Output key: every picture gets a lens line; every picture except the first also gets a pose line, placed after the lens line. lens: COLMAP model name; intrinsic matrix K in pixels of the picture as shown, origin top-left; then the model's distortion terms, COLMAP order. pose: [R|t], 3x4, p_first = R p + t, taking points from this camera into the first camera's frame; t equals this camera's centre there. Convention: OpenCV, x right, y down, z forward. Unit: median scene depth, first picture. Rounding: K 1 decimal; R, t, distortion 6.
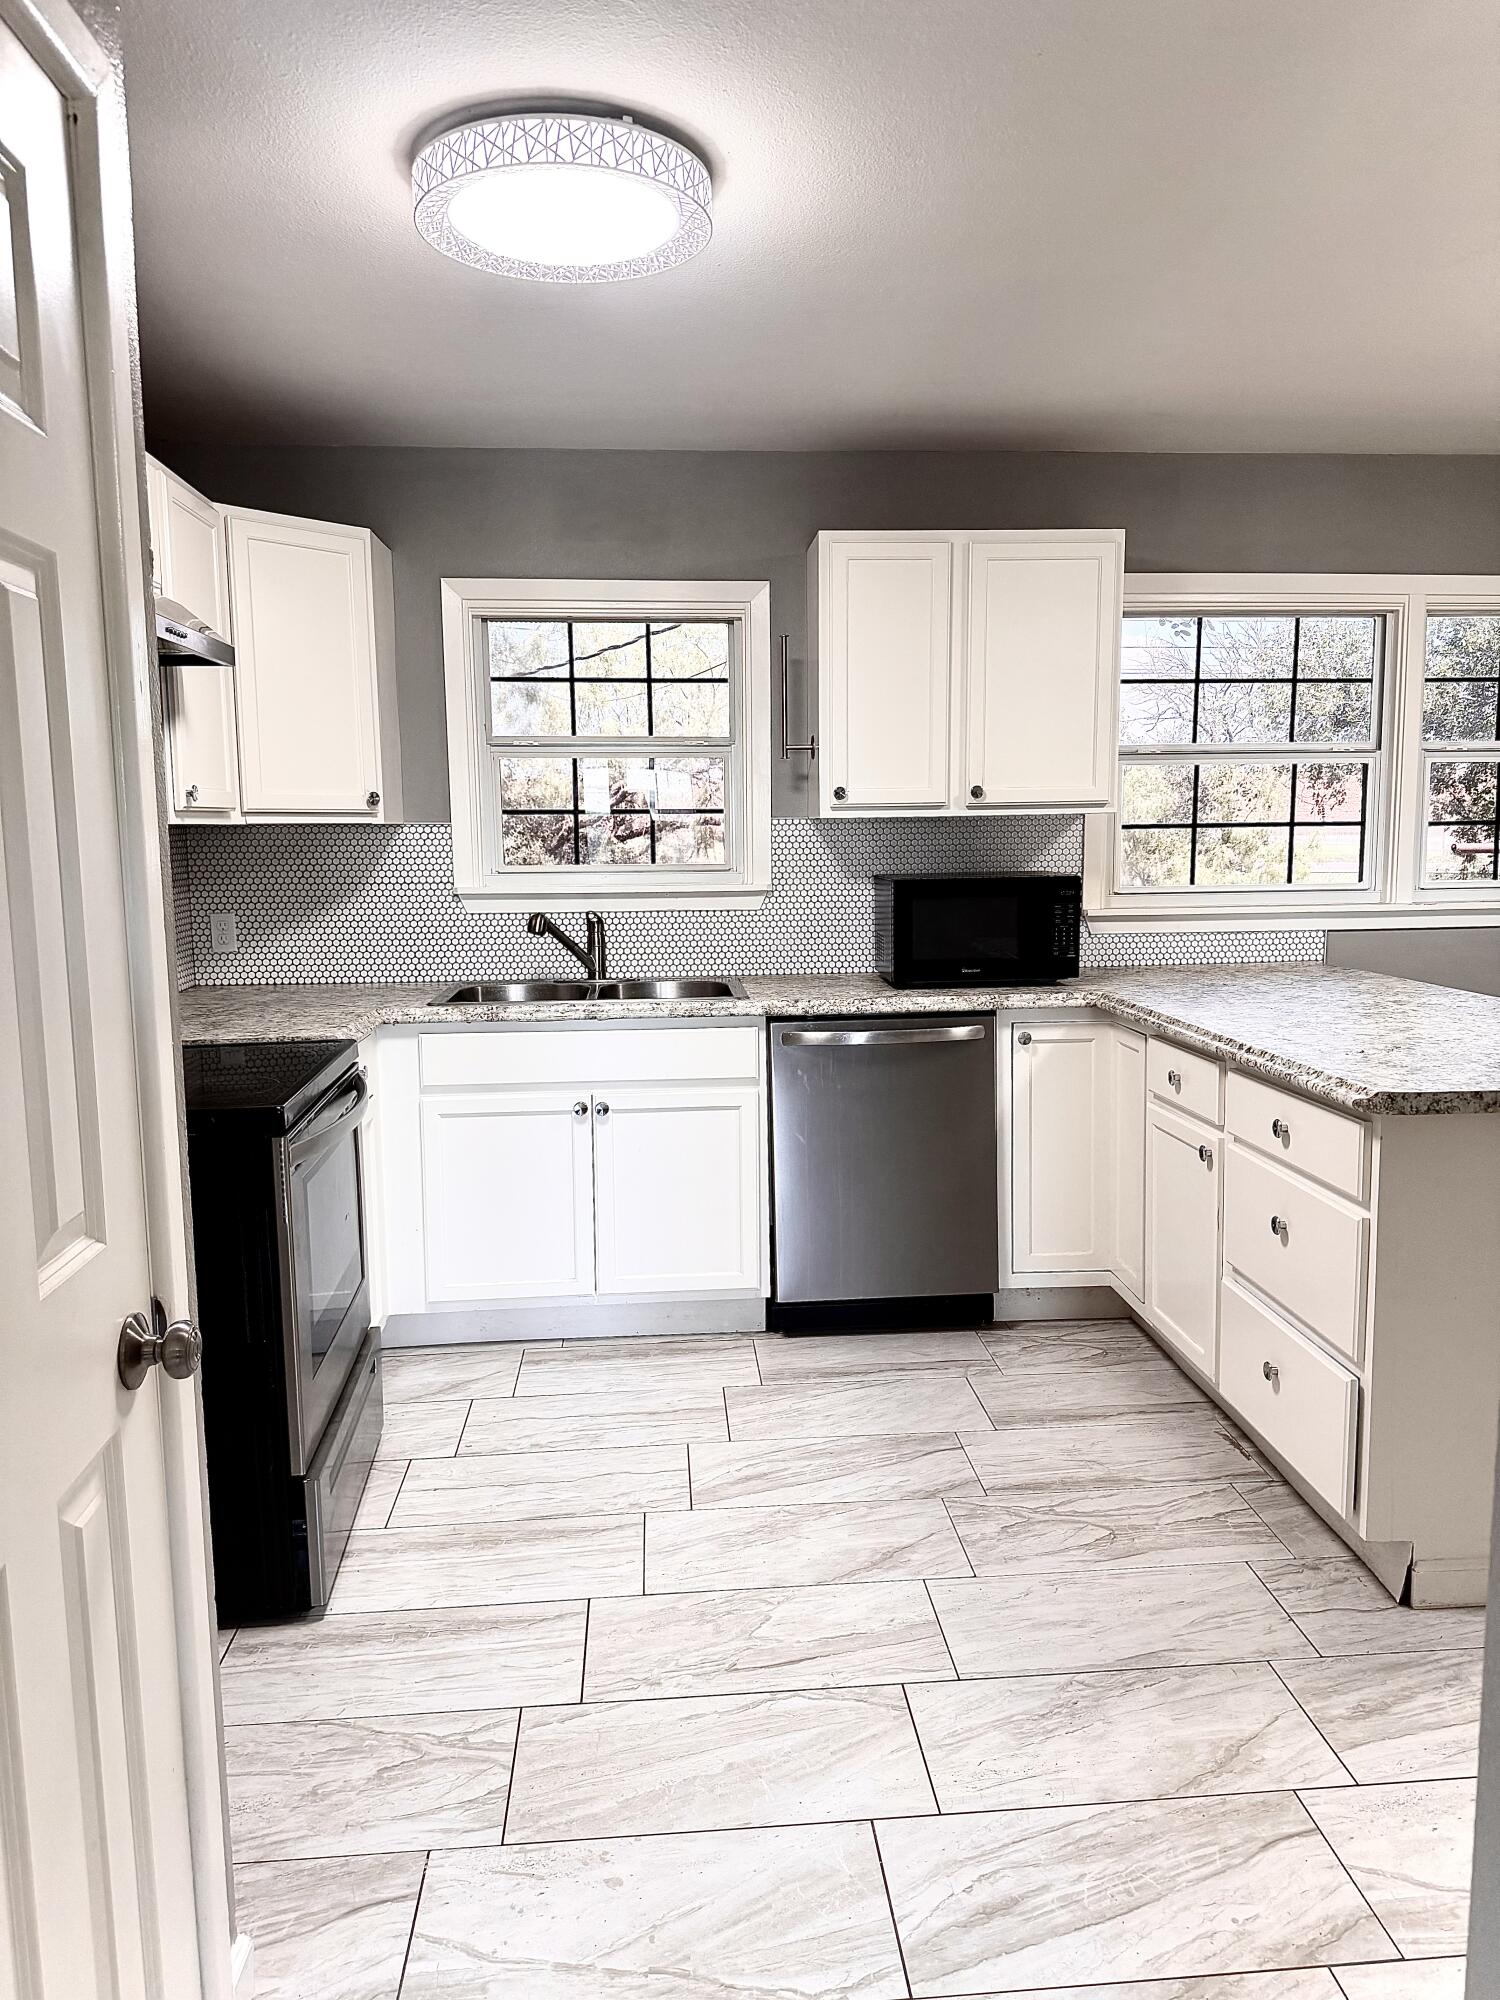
lens RADIAL K [[1411.8, 0, 764.3], [0, 1411.8, 993.9], [0, 0, 1]] dist [0.064689, -0.085187]
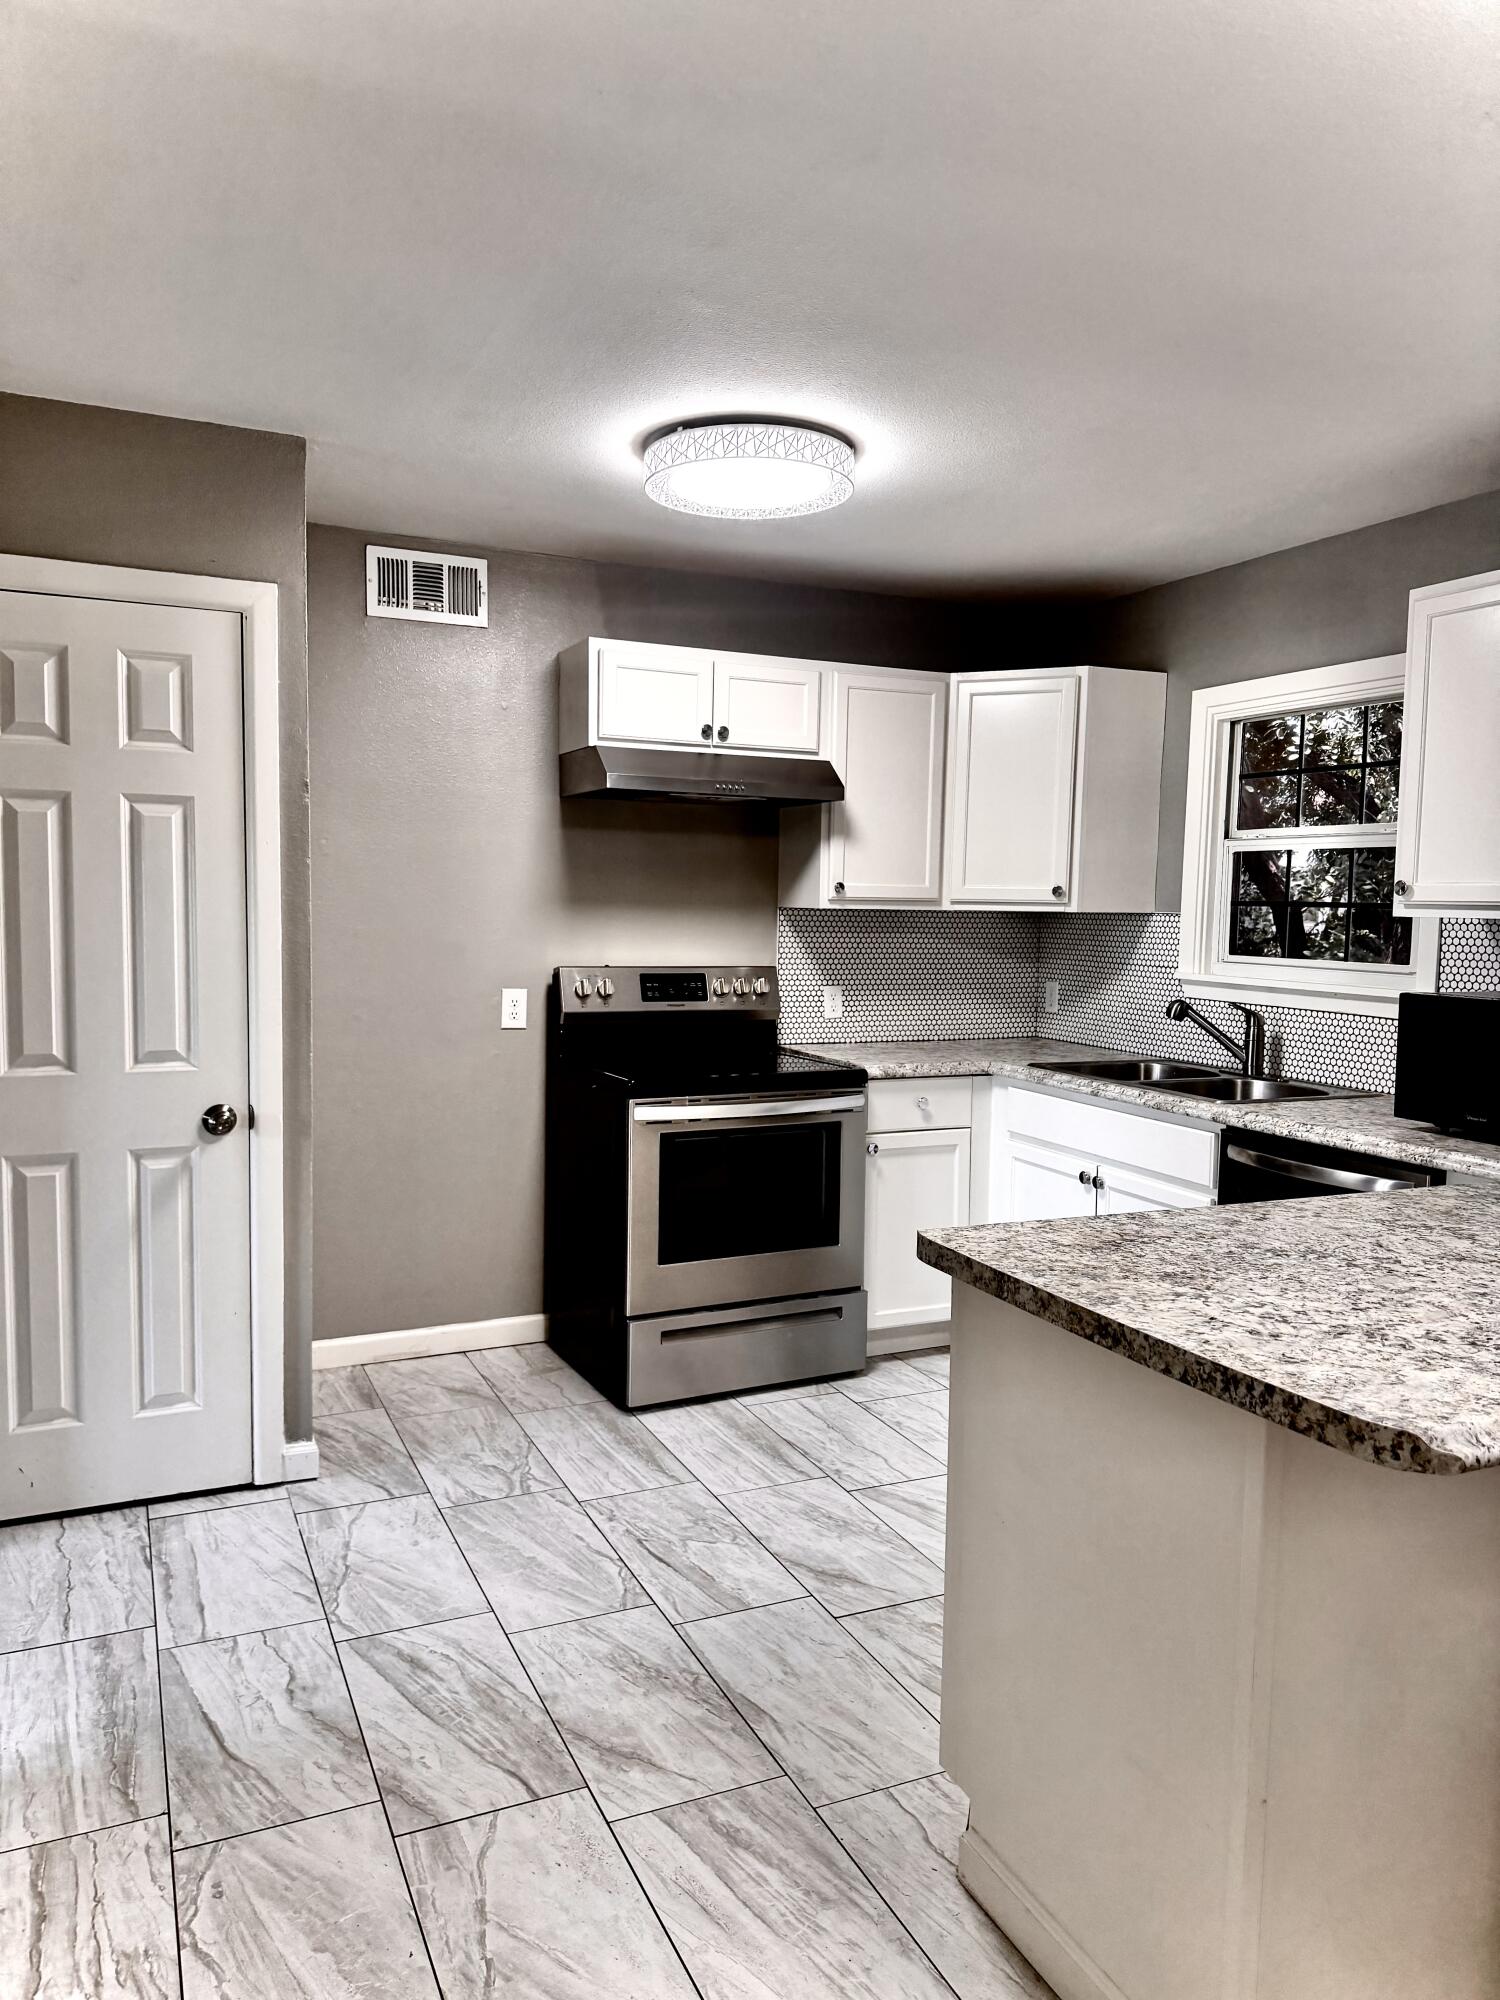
lens RADIAL K [[1411.8, 0, 758.4], [0, 1411.8, 1001.9], [0, 0, 1]] dist [0.064689, -0.085187]
pose [[0.339241, 0.085027, -0.936849, 1.035112], [-0.133198, 0.990214, 0.041638, -0.082876], [0.931222, 0.110661, 0.347246, 0.493248]]
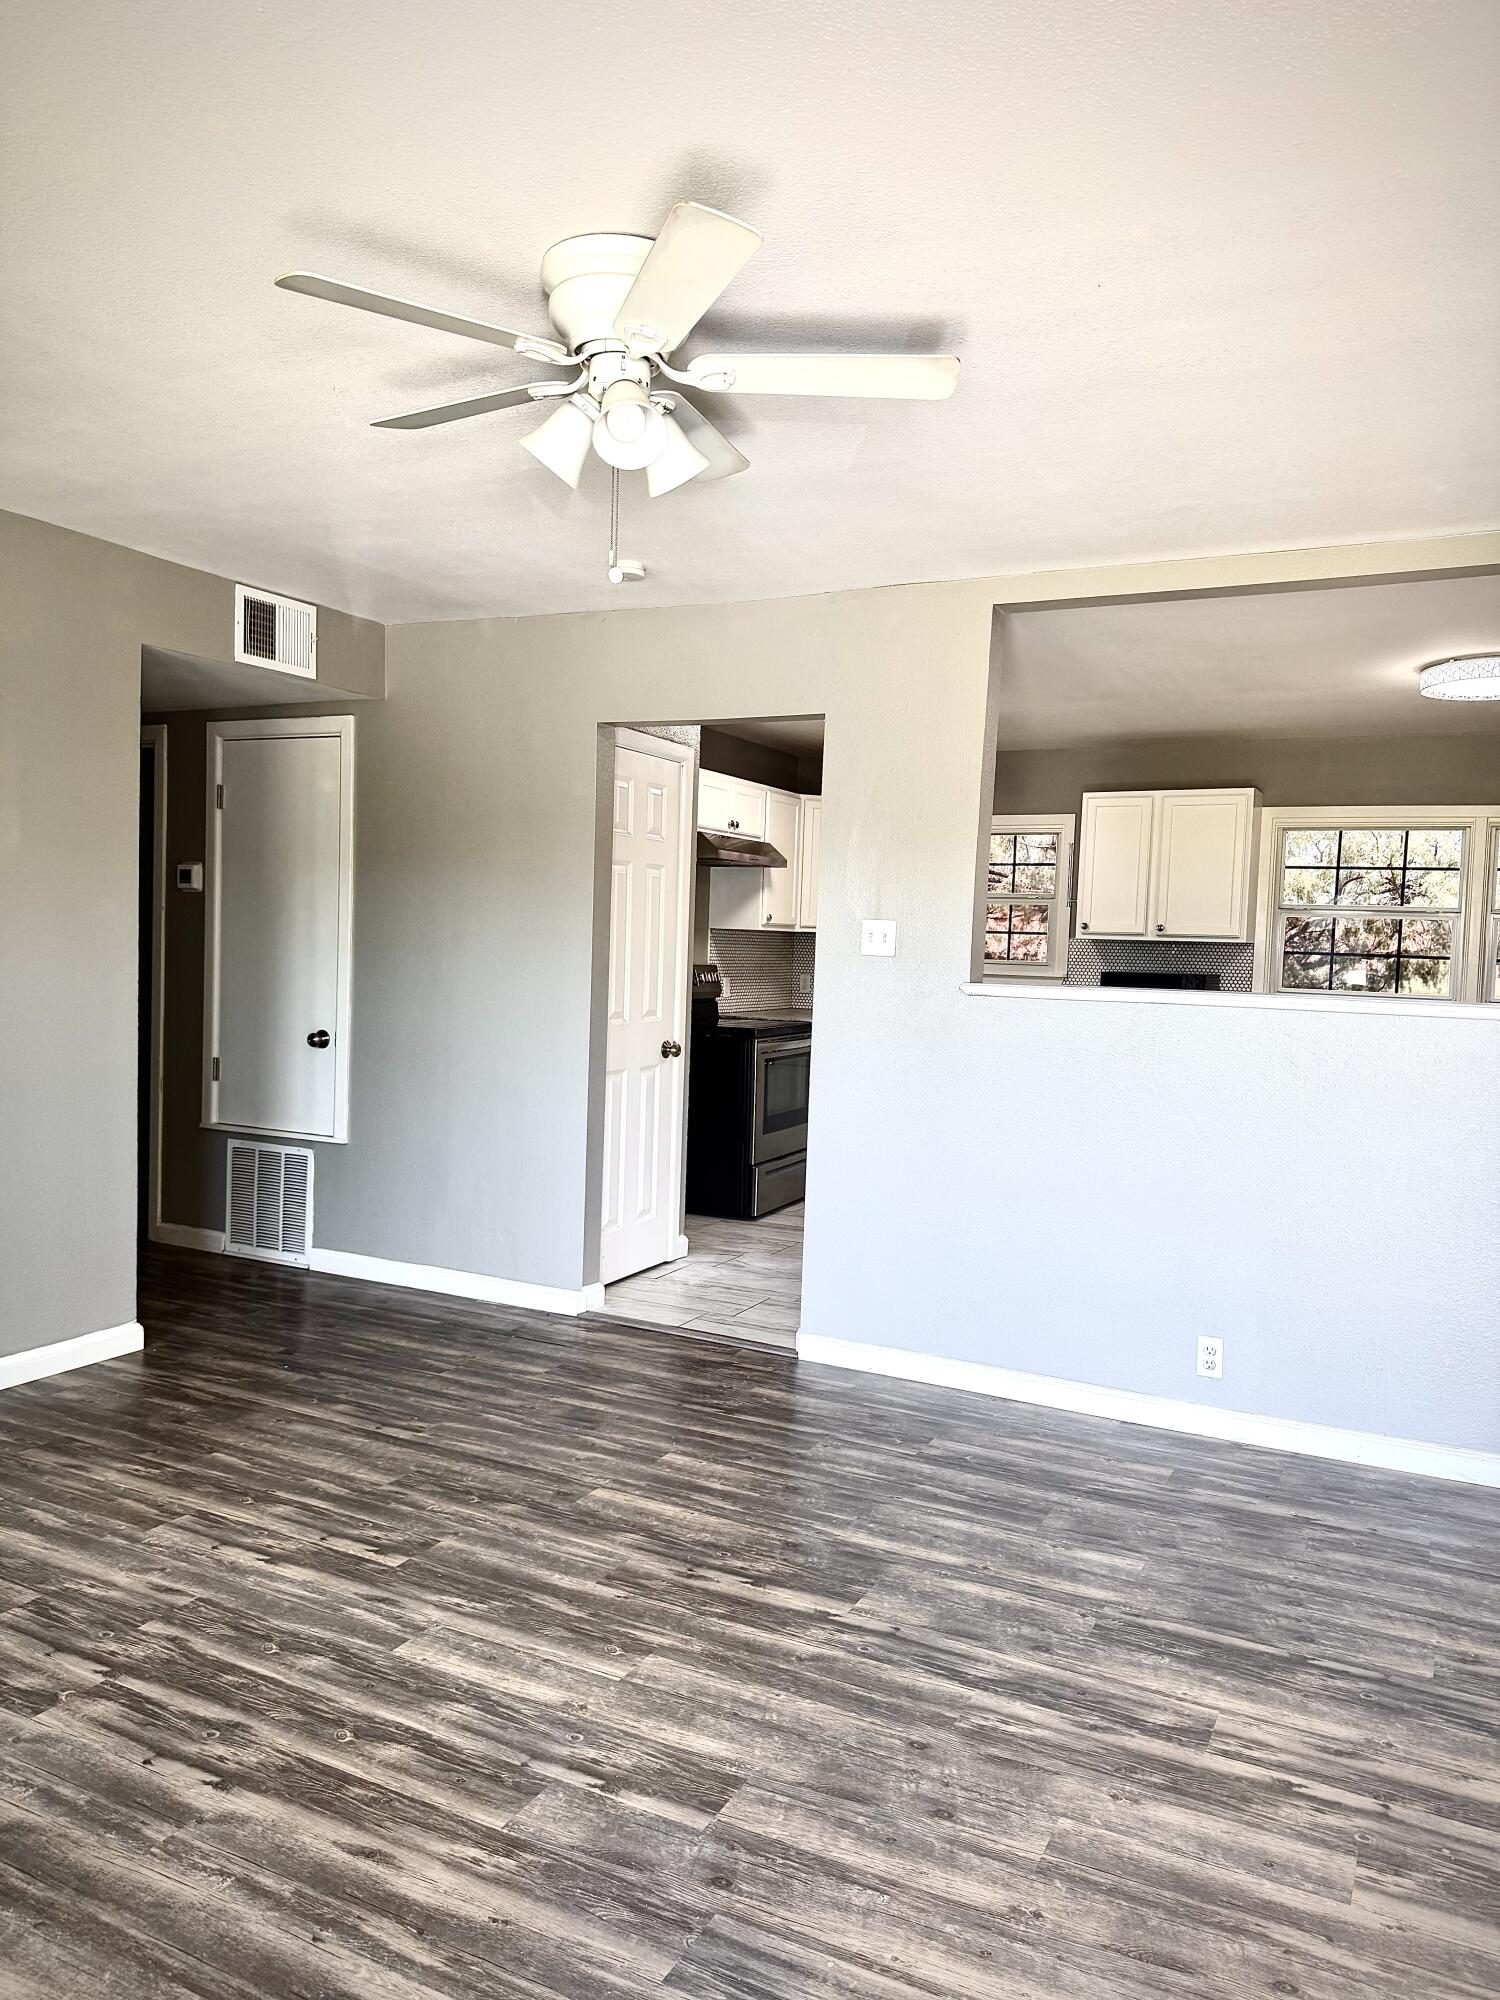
lens RADIAL K [[1411.8, 0, 745.6], [0, 1411.8, 1007.1], [0, 0, 1]] dist [0.064689, -0.085187]
pose [[0.847921, 0.065558, -0.526054, 0.956115], [-0.105601, 0.993324, -0.046424, 0.145335], [0.519499, 0.094916, 0.849183, -1.196183]]
